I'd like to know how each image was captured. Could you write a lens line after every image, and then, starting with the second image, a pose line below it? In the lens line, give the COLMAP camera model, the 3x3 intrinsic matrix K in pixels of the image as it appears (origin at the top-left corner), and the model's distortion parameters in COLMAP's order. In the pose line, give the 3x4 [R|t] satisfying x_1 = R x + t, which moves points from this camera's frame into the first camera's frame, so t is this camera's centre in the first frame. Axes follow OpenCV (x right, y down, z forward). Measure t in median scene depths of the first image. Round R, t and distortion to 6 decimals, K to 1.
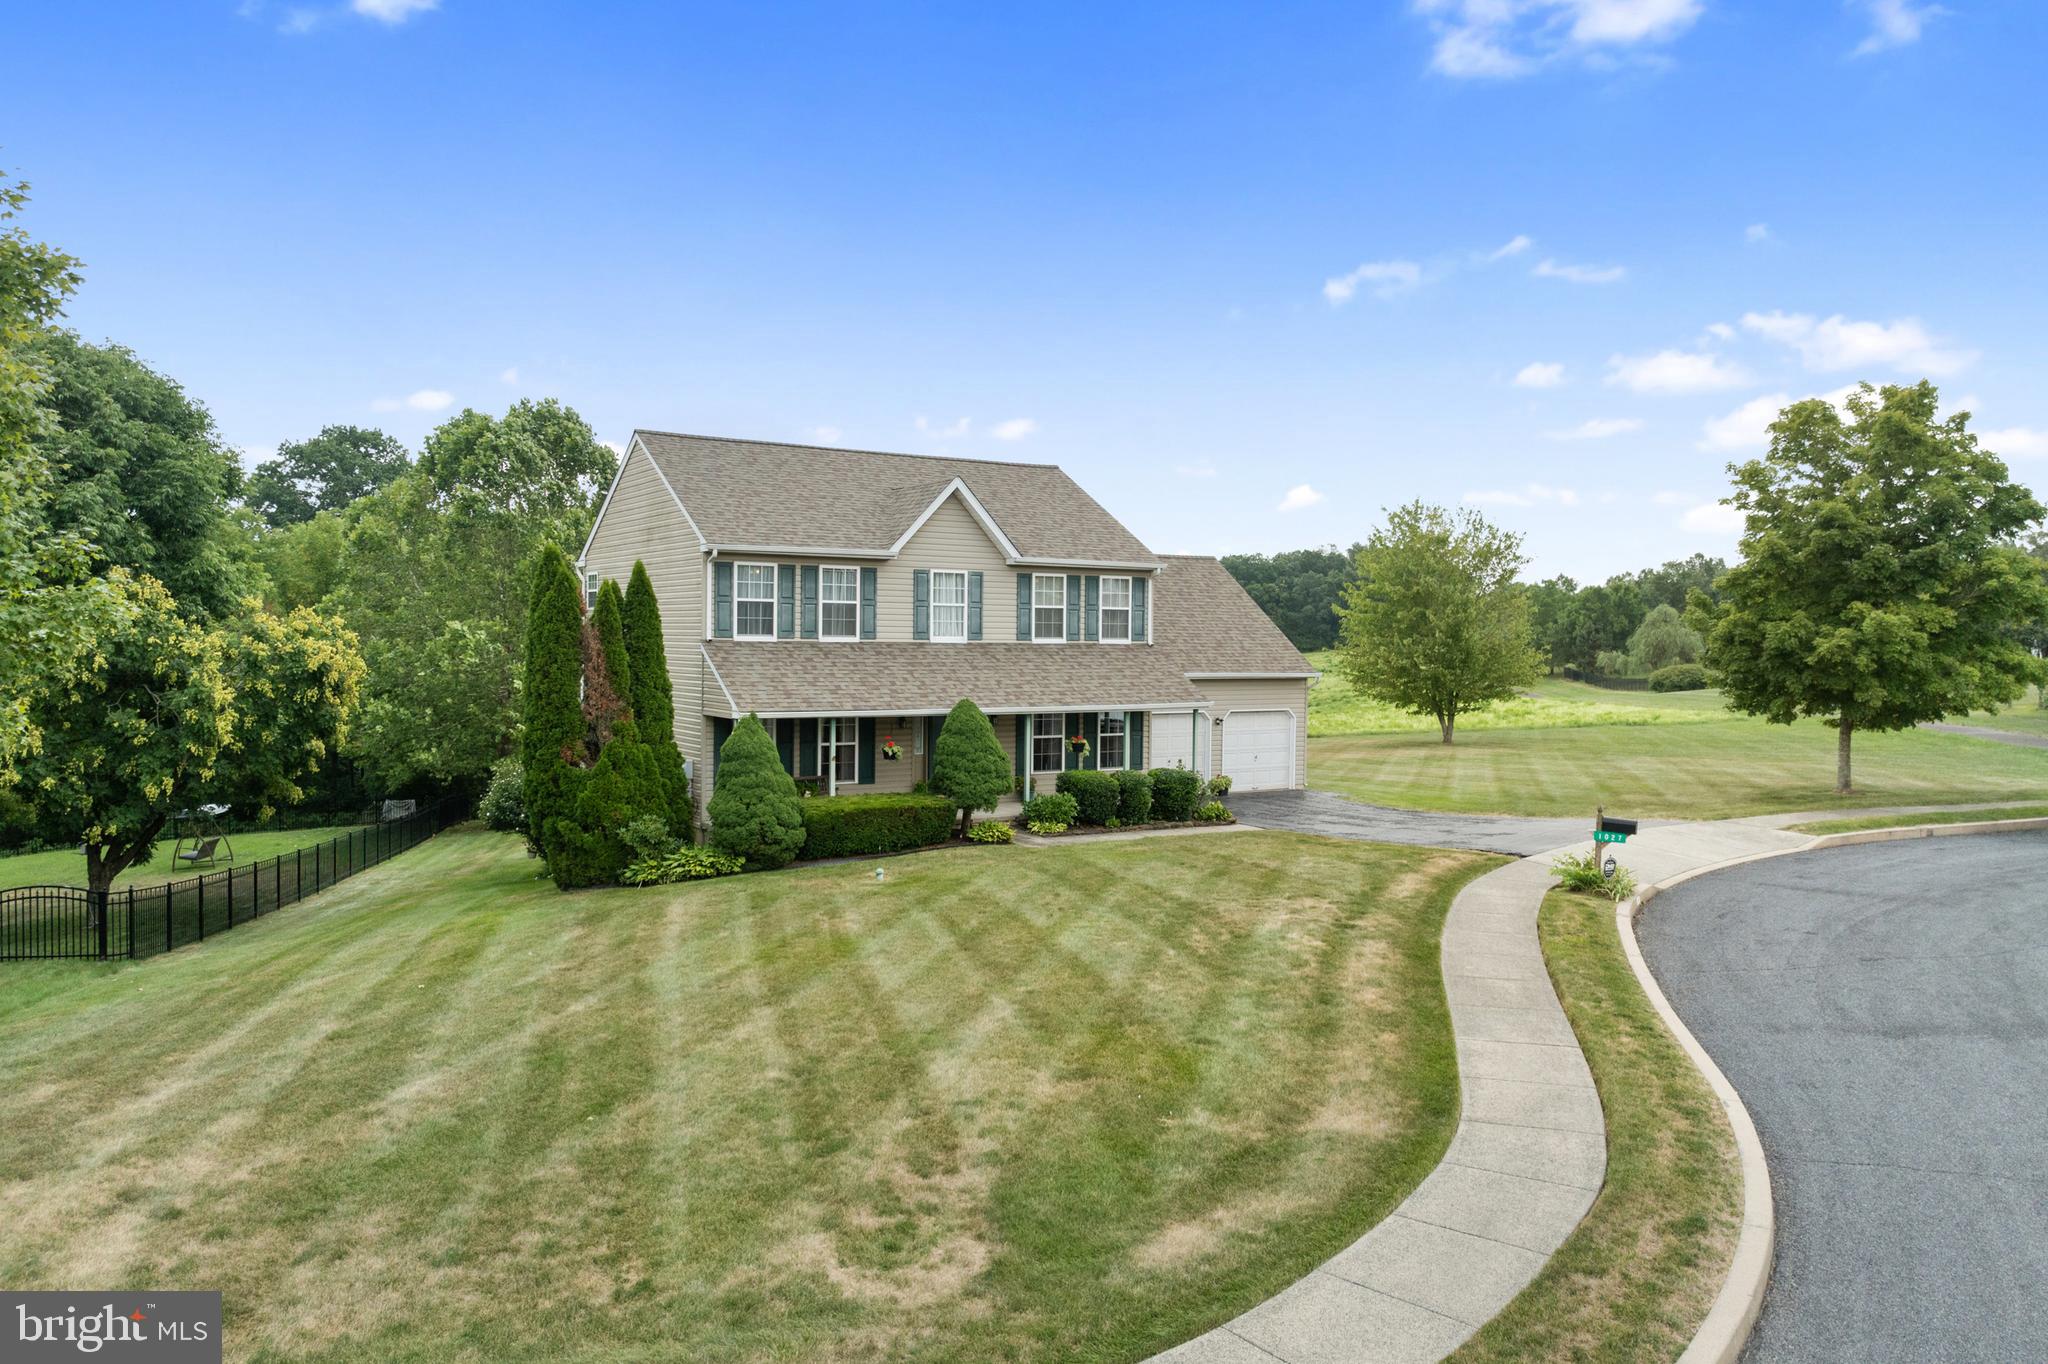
lens RADIAL K [[1441.8, 0, 1024.0], [0, 1441.8, 682.0], [0, 0, 1]] dist [-0.032124, -0.007478]
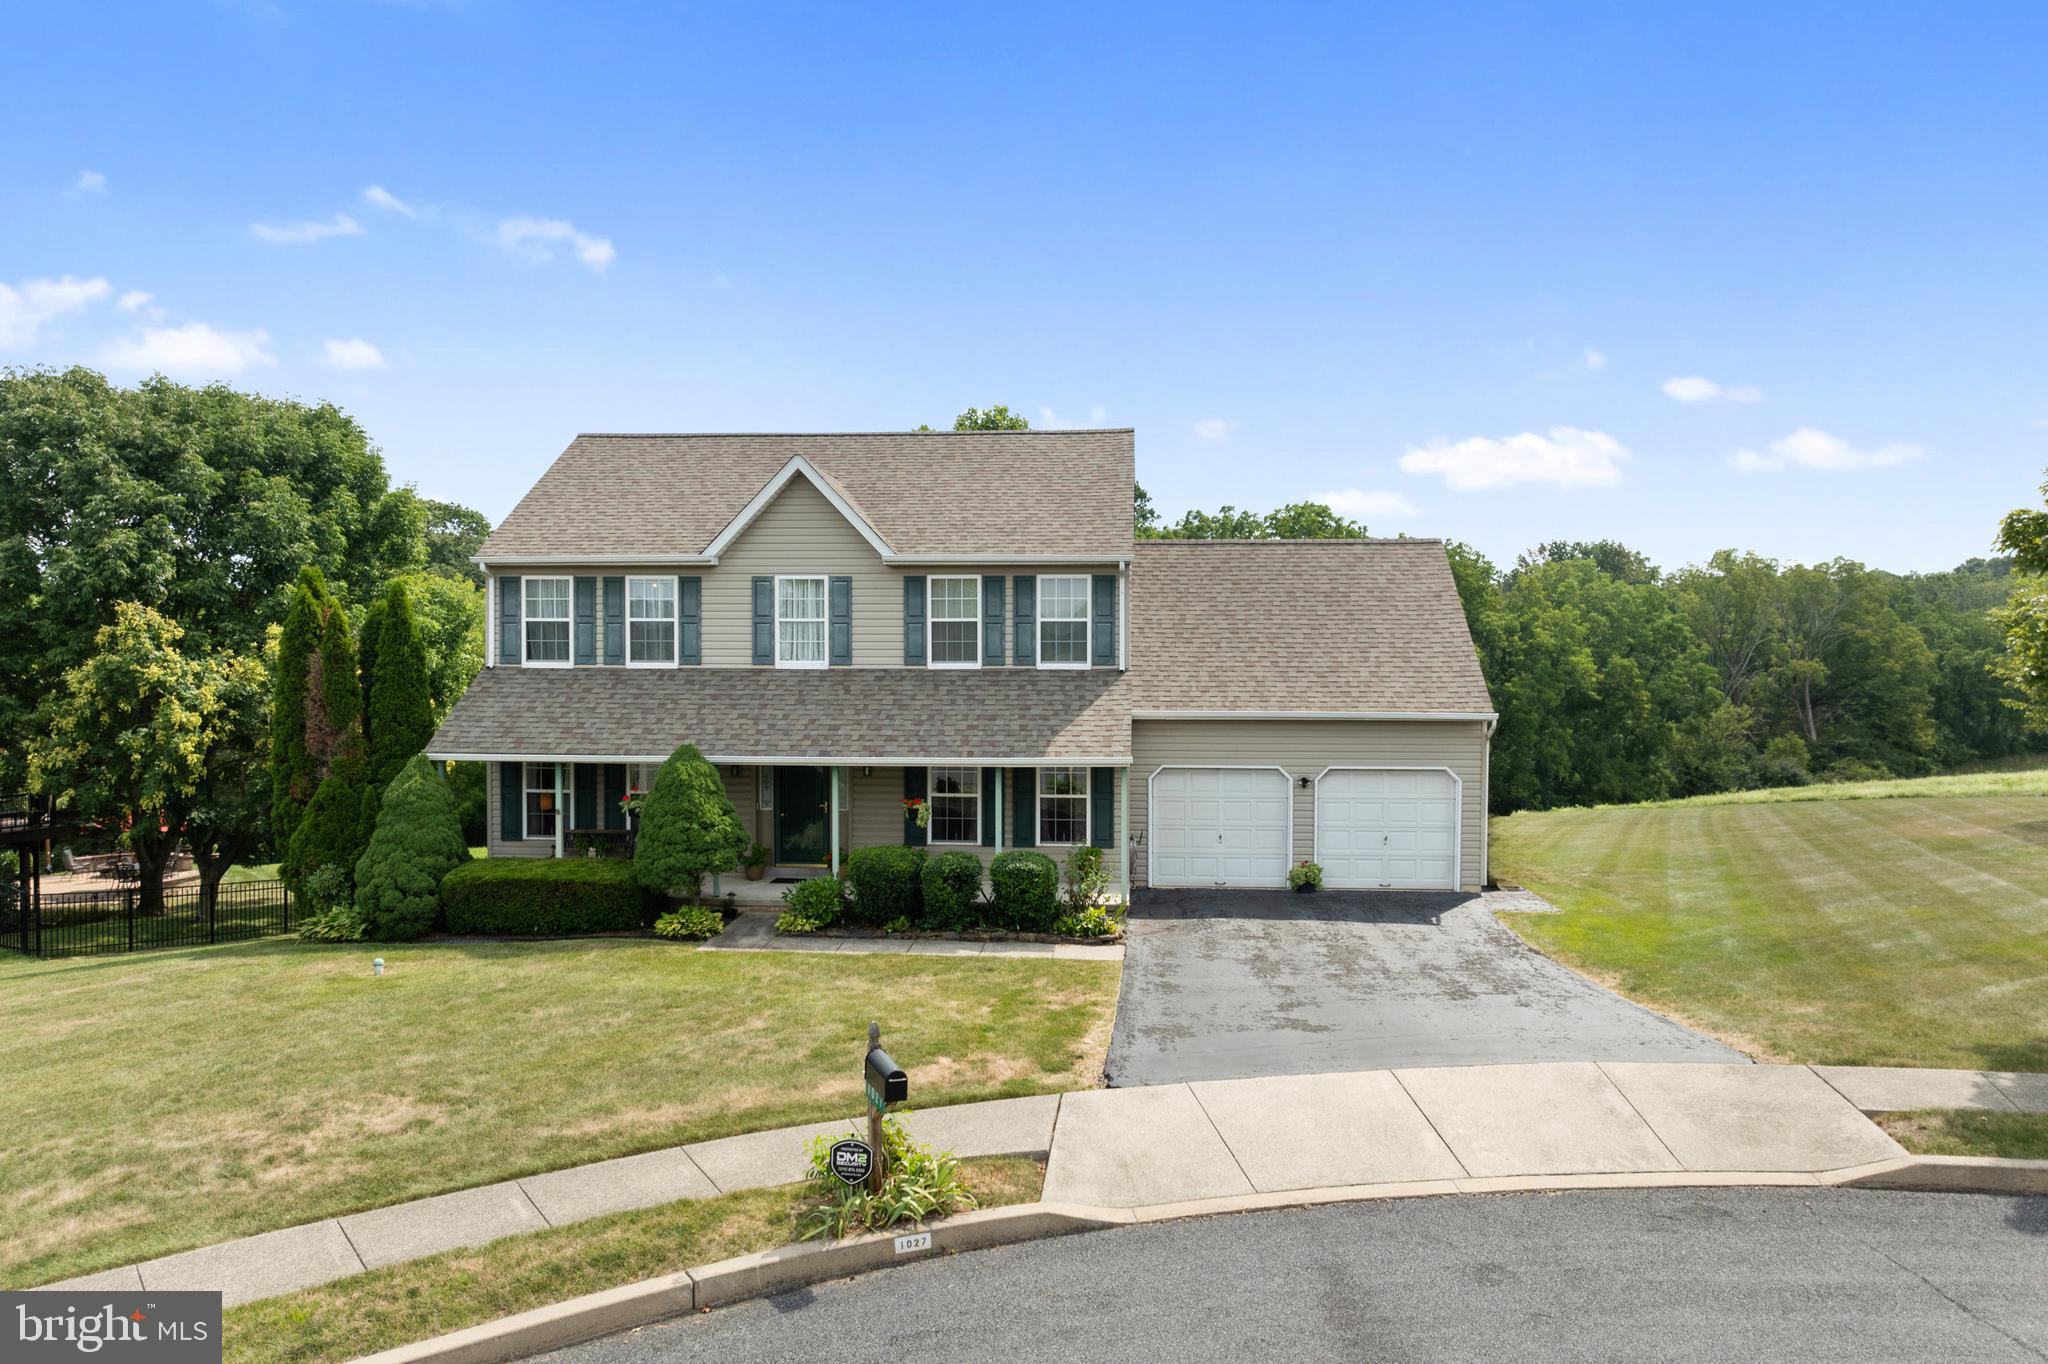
lens RADIAL K [[1425.3, 0, 1024.0], [0, 1425.3, 682.0], [0, 0, 1]] dist [-0.036169, -0.001965]
pose [[0.807366, 0.007218, -0.590006, 0.499099], [-0.012148, 0.999917, -0.004391, -0.018253], [0.589925, 0.010712, 0.807387, 0.450309]]
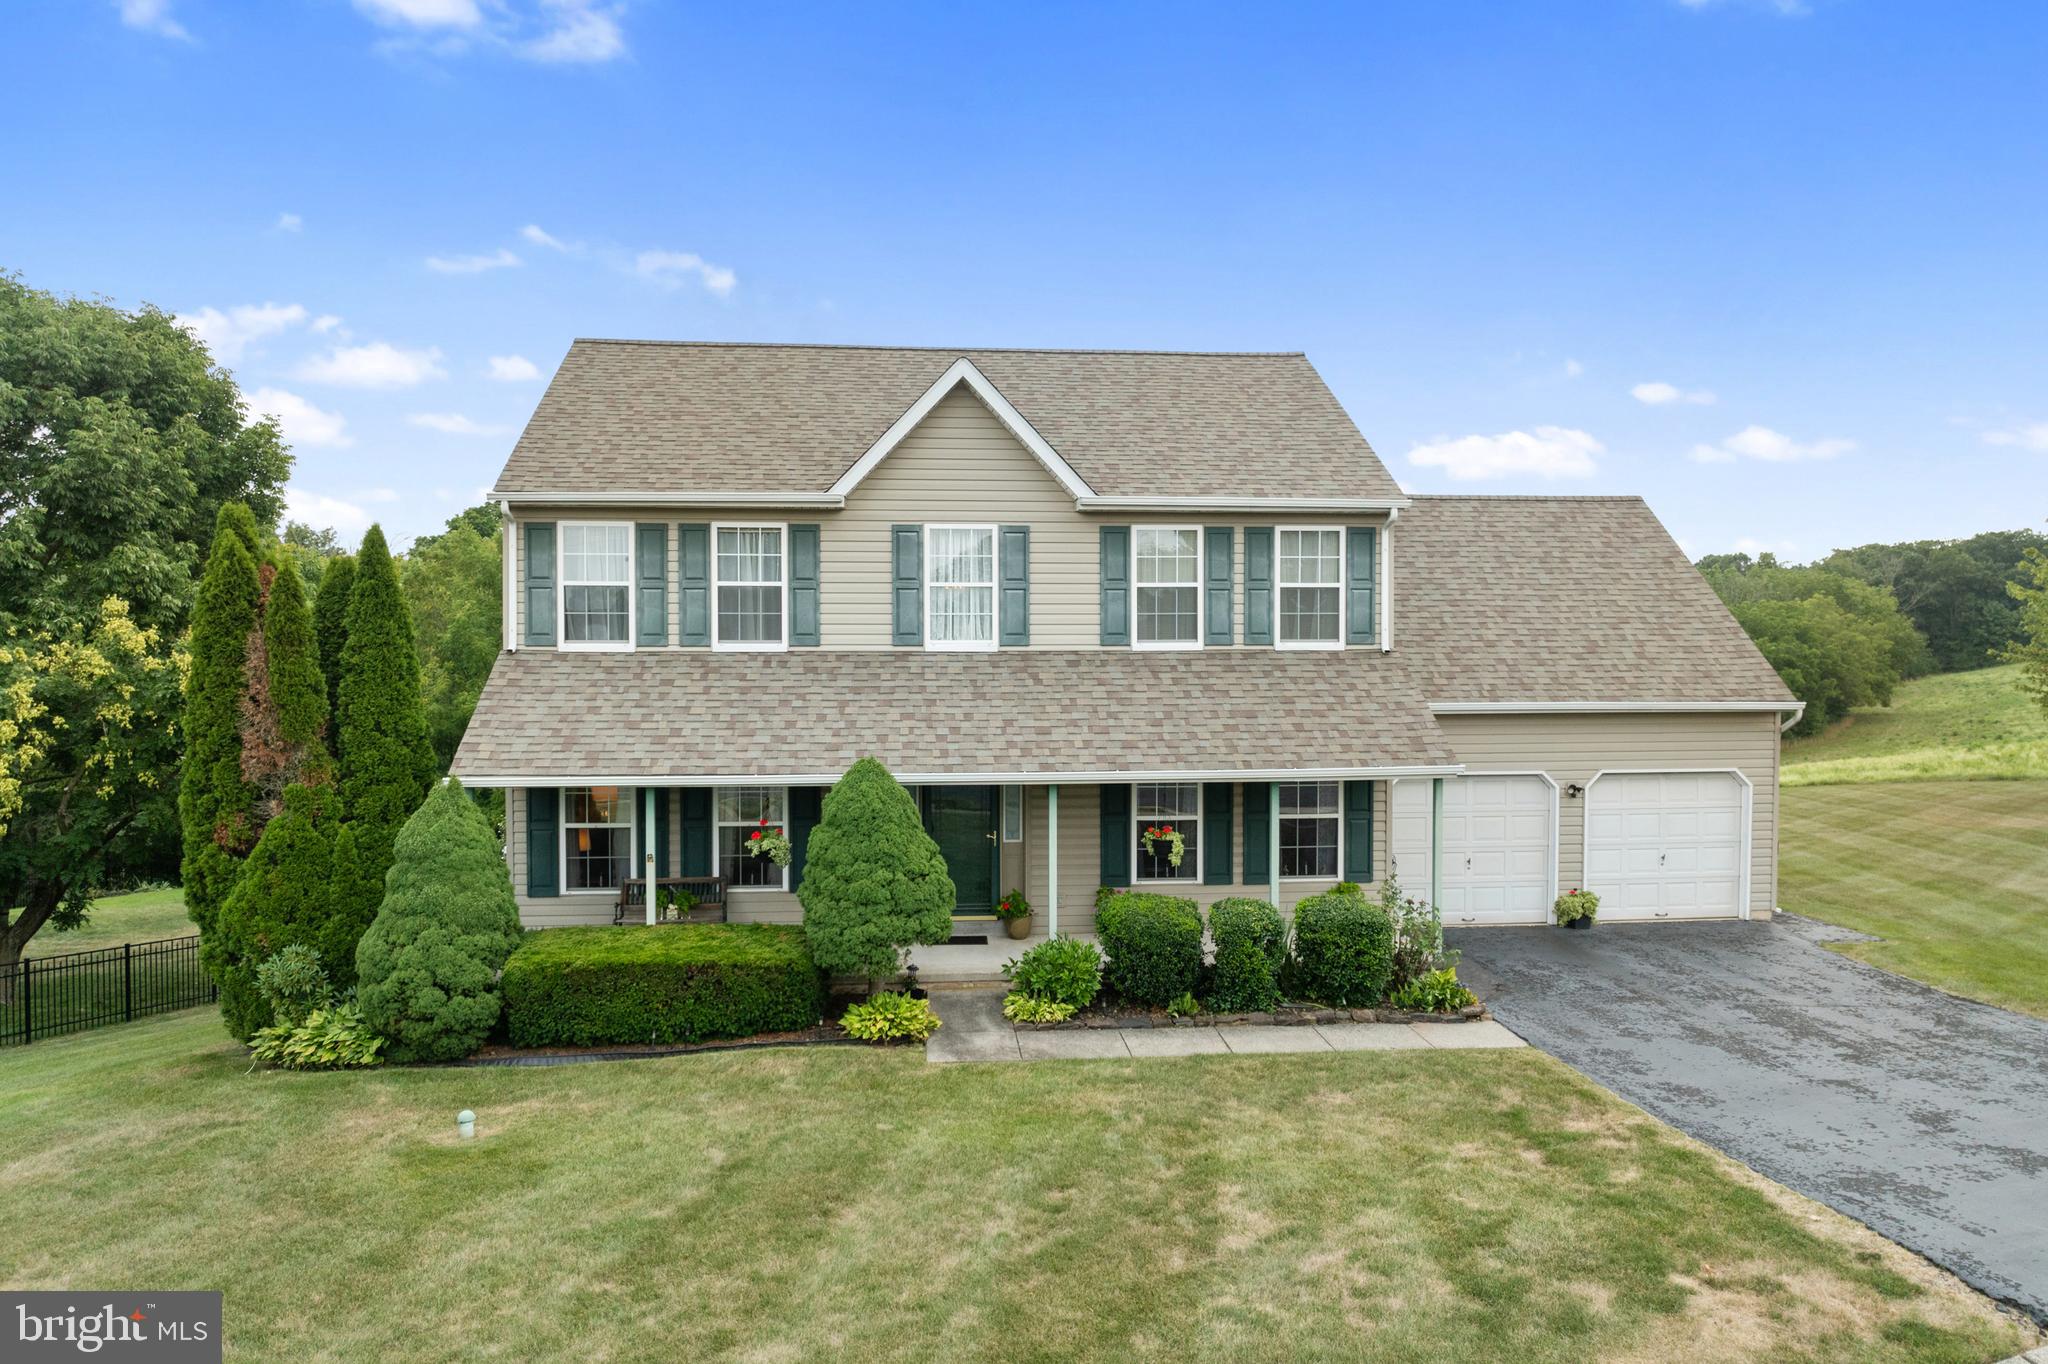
lens RADIAL K [[1441.8, 0, 1024.0], [0, 1441.8, 682.0], [0, 0, 1]] dist [-0.032124, -0.007478]
pose [[0.894506, 0.002653, -0.447047, 0.226010], [-0.003967, 0.999990, -0.002002, -0.013953], [0.447038, 0.003564, 0.894508, 0.499859]]
